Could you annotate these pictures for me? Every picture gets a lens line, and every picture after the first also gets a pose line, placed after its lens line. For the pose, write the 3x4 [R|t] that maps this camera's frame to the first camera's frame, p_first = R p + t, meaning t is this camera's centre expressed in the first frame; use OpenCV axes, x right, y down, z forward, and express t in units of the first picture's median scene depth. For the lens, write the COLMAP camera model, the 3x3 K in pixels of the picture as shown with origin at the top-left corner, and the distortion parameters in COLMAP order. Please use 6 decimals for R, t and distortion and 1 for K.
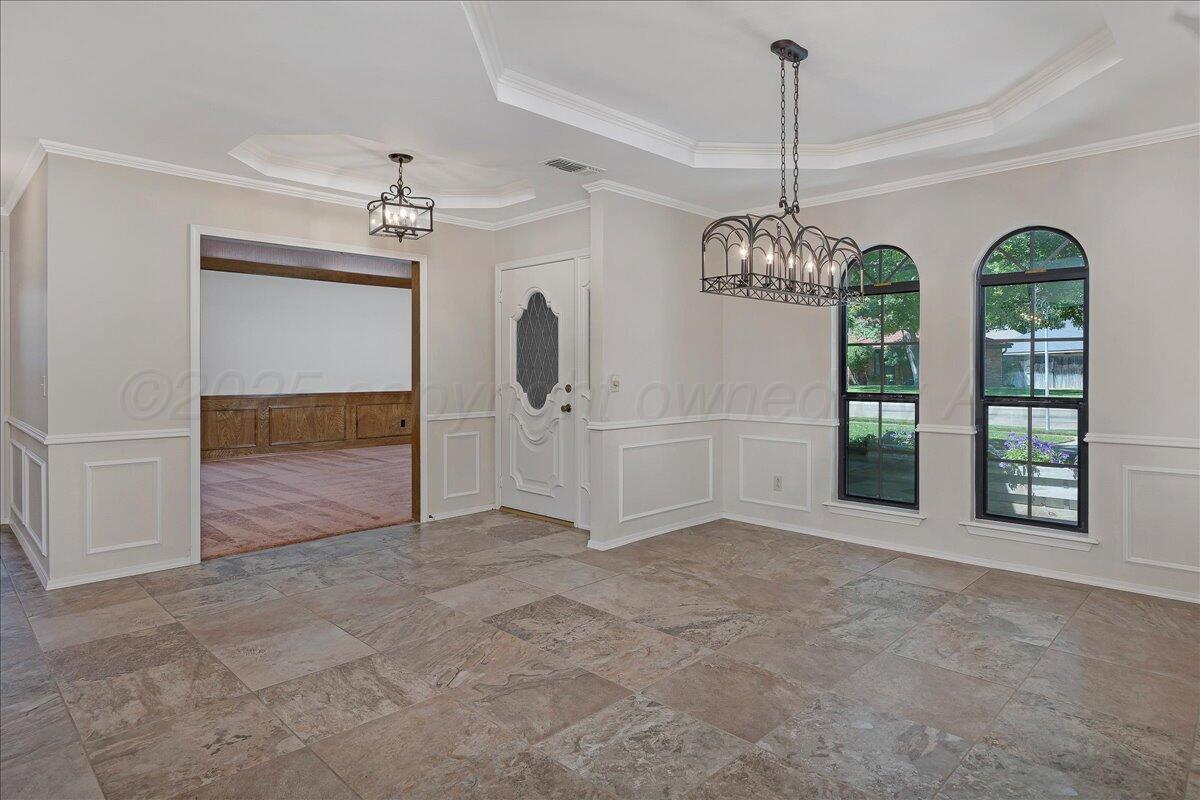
lens RADIAL K [[641.4, 0, 593.9], [0, 641.4, 382.7], [0, 0, 1]] dist [0.000573, 0.000260]
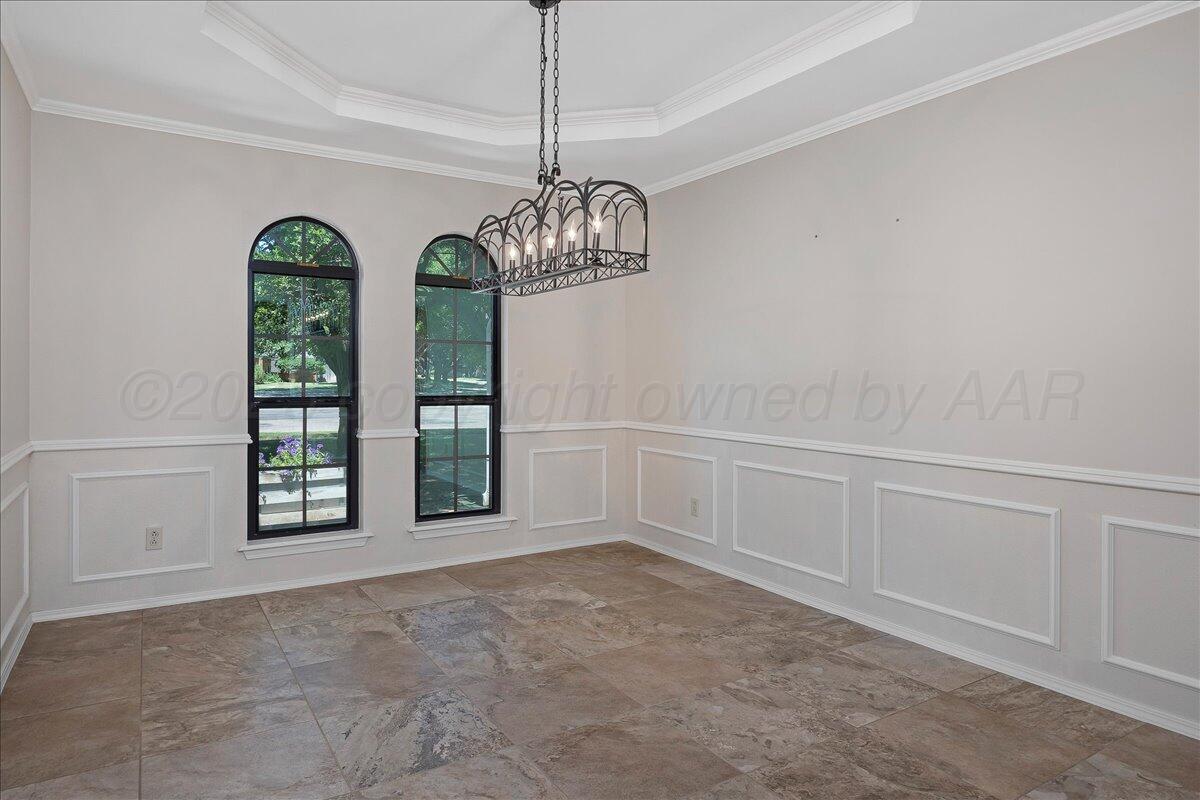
lens RADIAL K [[725.5, 0, 596.4], [0, 725.5, 382.7], [0, 0, 1]] dist [-0.001860, -0.000186]
pose [[0.241253, -0.006284, 0.970442, -0.501717], [0.008668, 0.999953, 0.004320, -0.003231], [-0.970424, 0.007370, 0.241296, 0.587750]]
